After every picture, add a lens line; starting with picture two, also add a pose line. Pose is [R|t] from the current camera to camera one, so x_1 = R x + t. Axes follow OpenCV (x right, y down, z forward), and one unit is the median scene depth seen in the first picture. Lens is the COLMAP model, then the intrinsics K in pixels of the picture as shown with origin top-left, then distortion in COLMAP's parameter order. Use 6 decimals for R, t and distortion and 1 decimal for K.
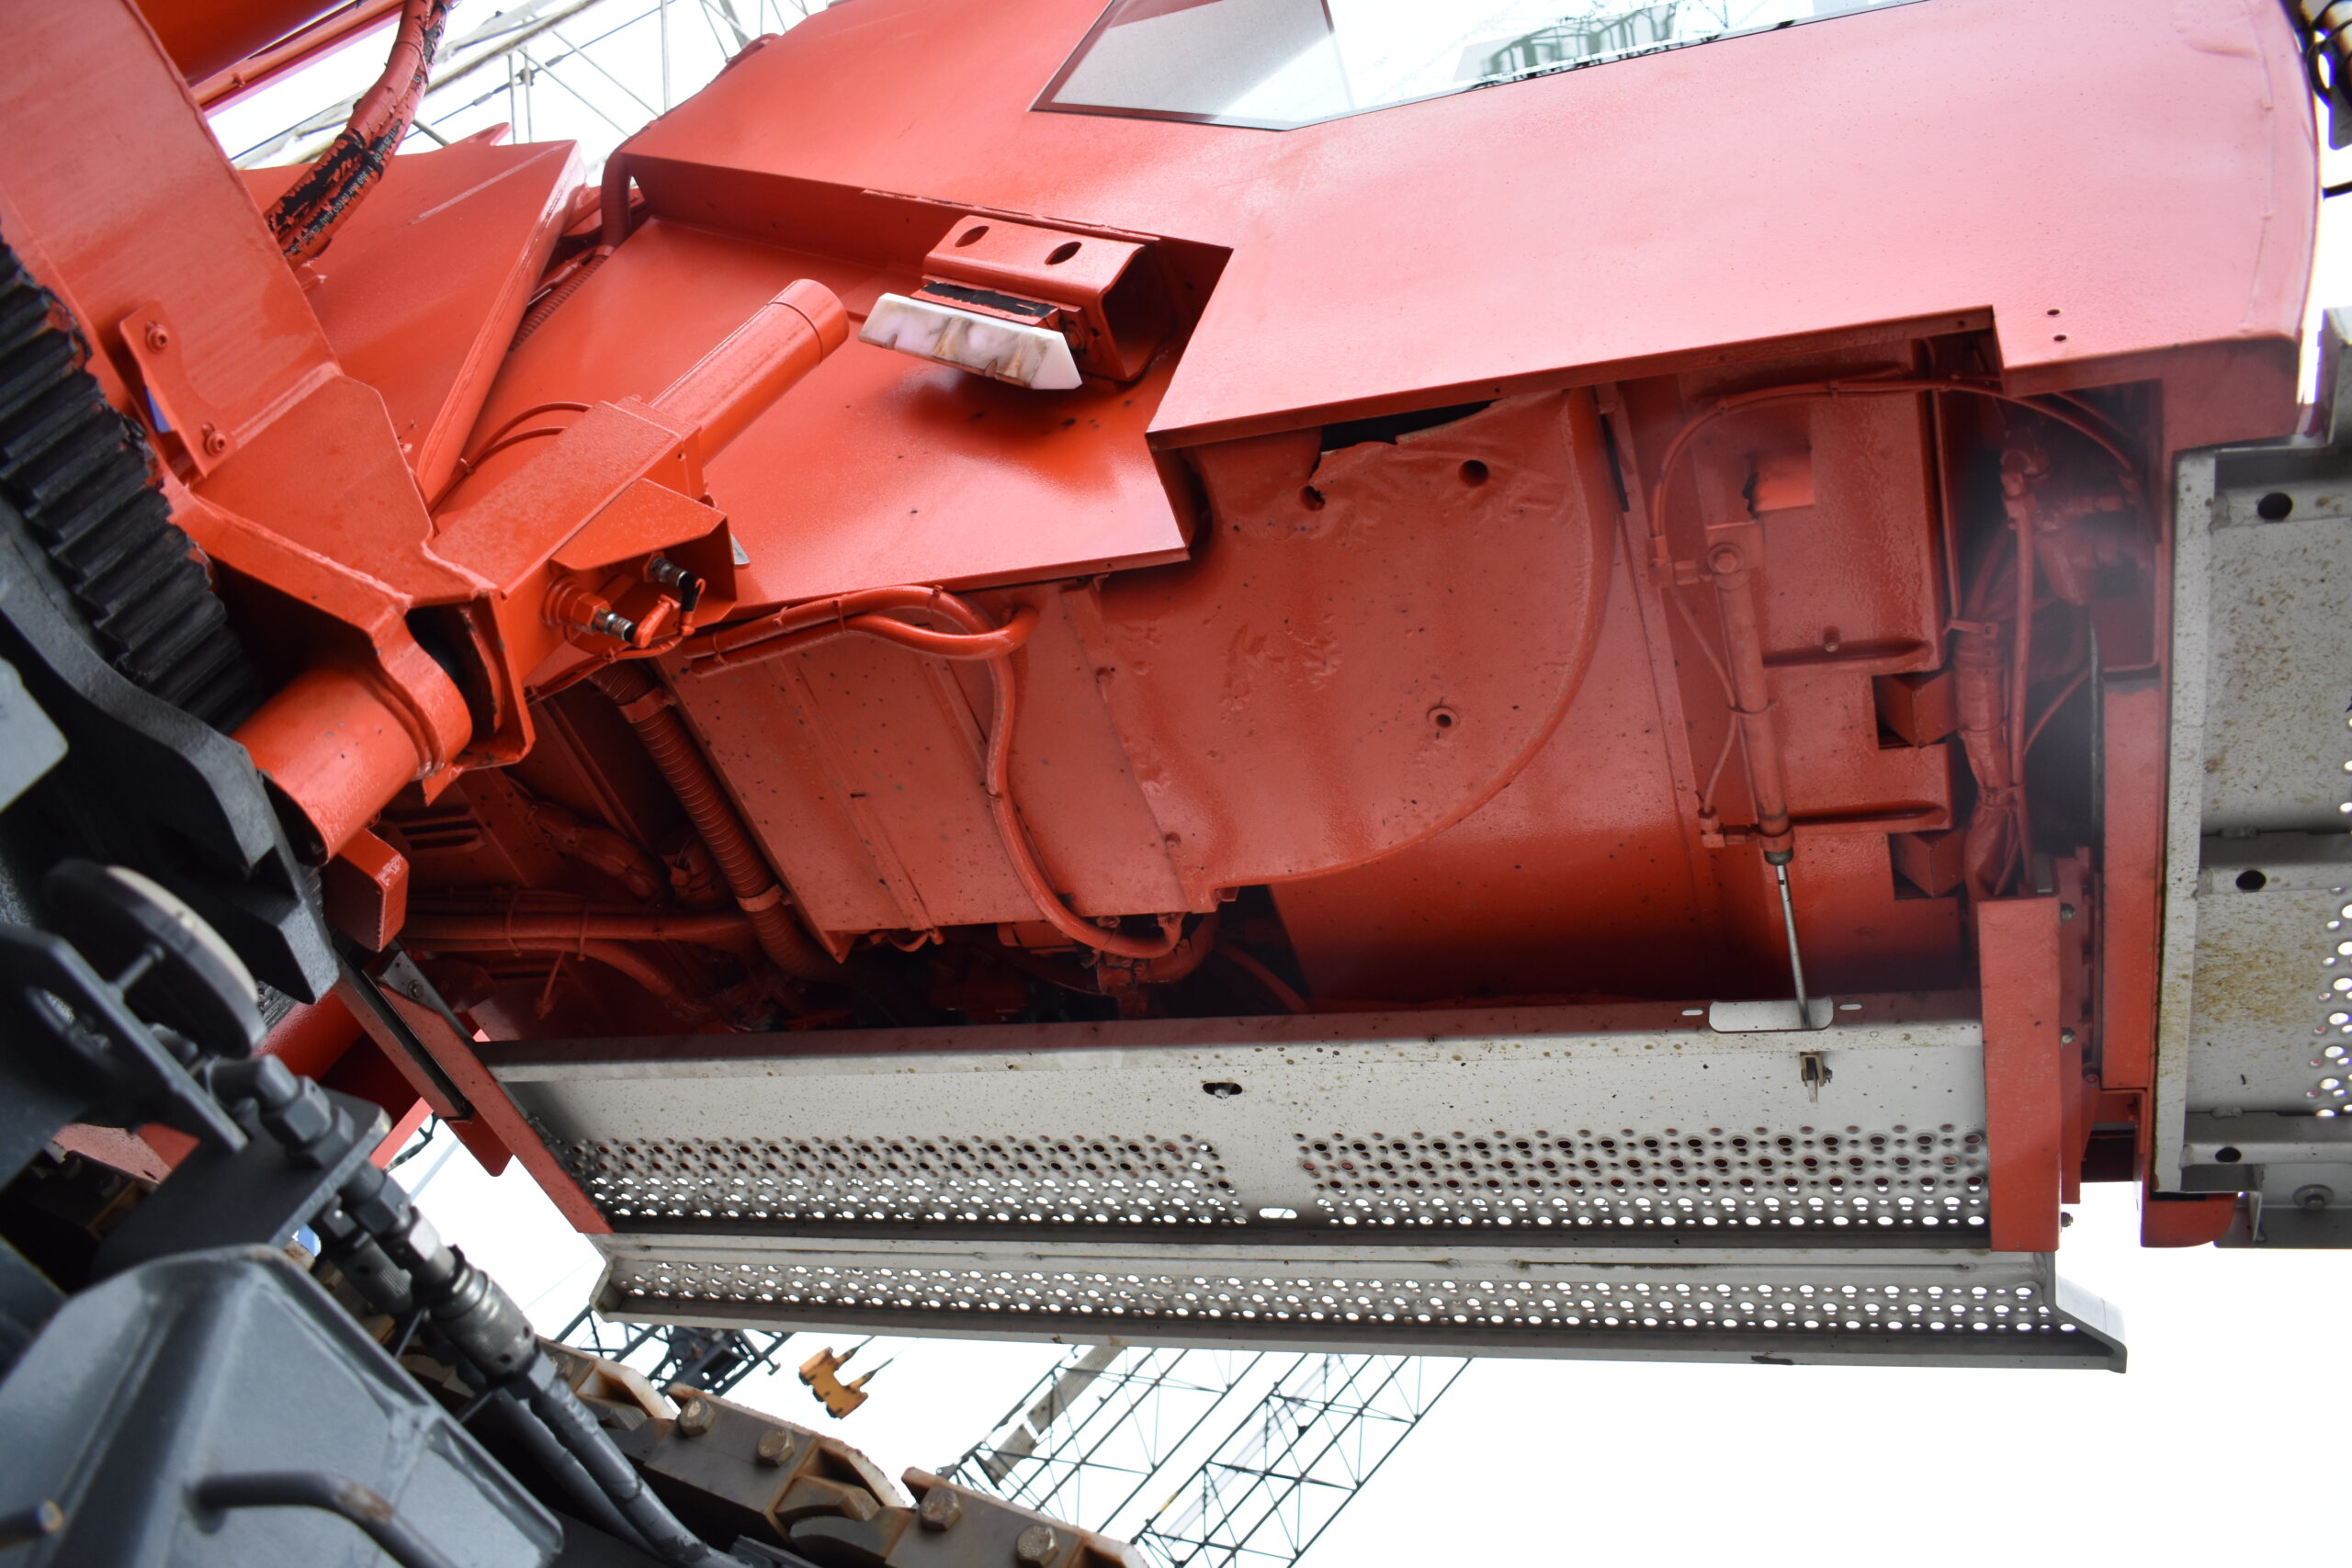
lens RADIAL K [[1848.6, 0, 1175.6], [0, 1848.6, 774.7], [0, 0, 1]] dist [-0.097001, 0.012820]
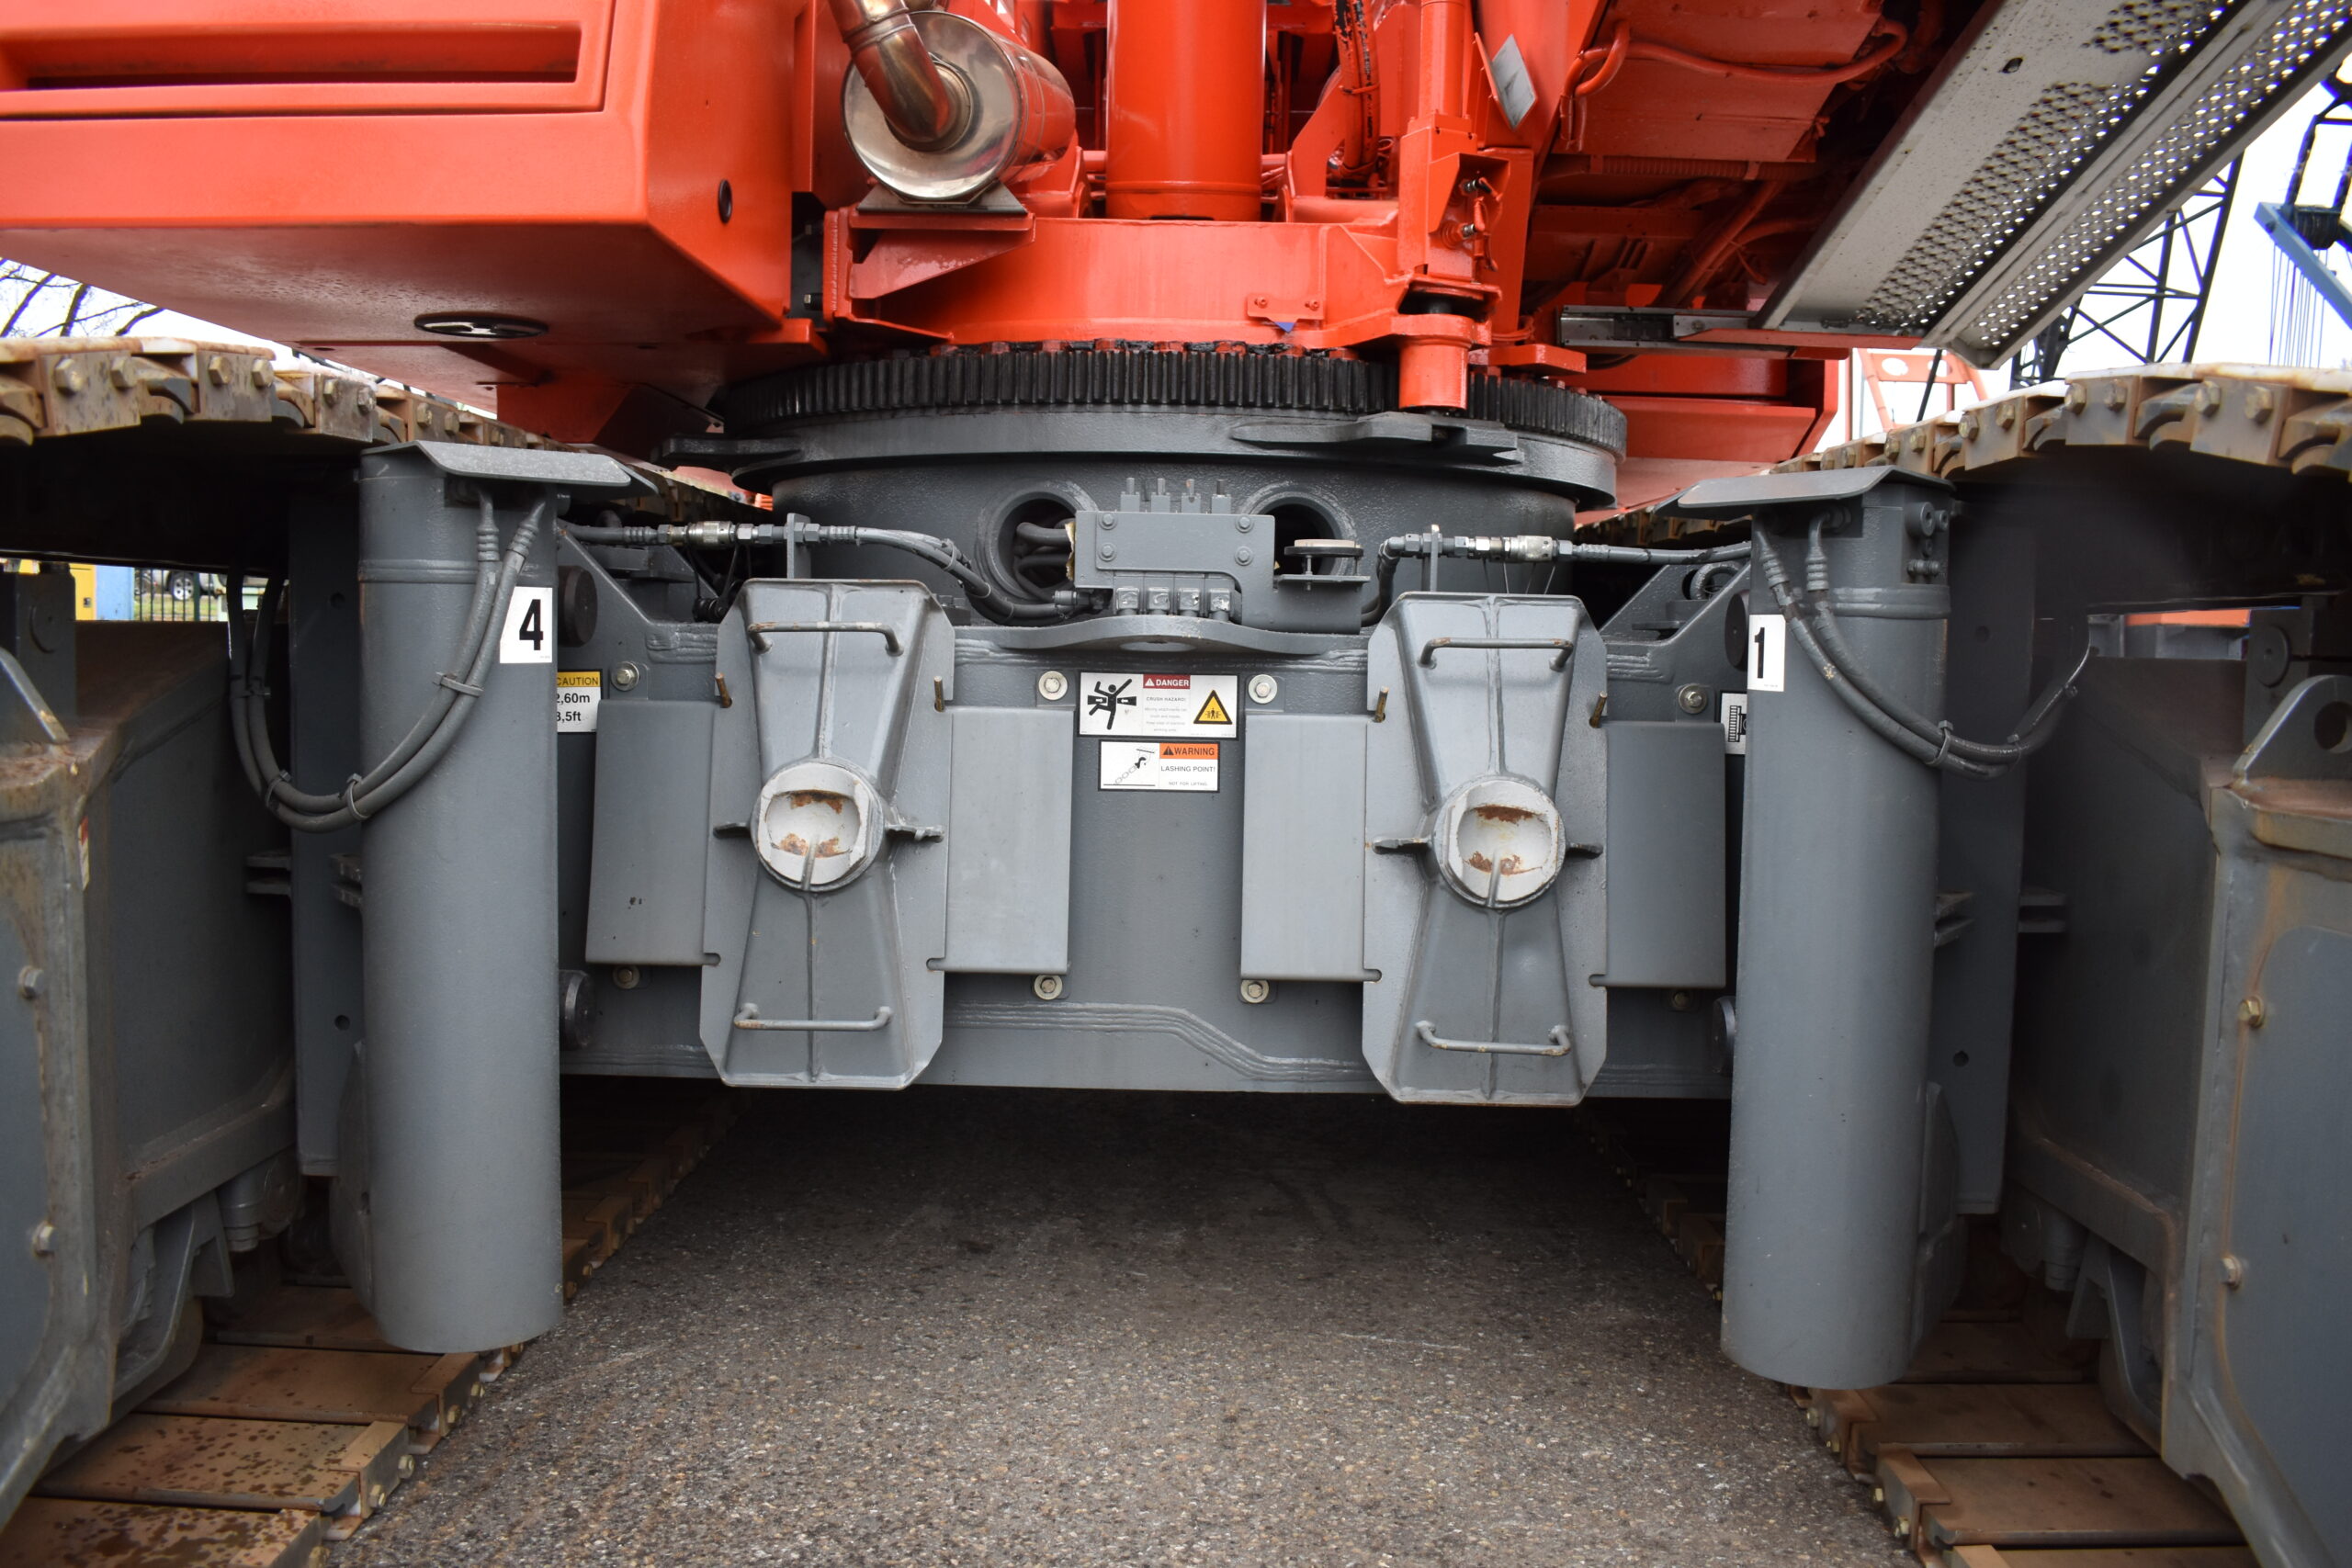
lens RADIAL K [[1848.6, 0, 1175.8], [0, 1848.6, 801.6], [0, 0, 1]] dist [-0.097001, 0.012820]
pose [[0.311542, -0.361911, -0.878614, 0.860056], [0.735590, 0.677185, -0.018112, 0.108159], [0.601539, -0.640657, 0.477189, -0.433259]]
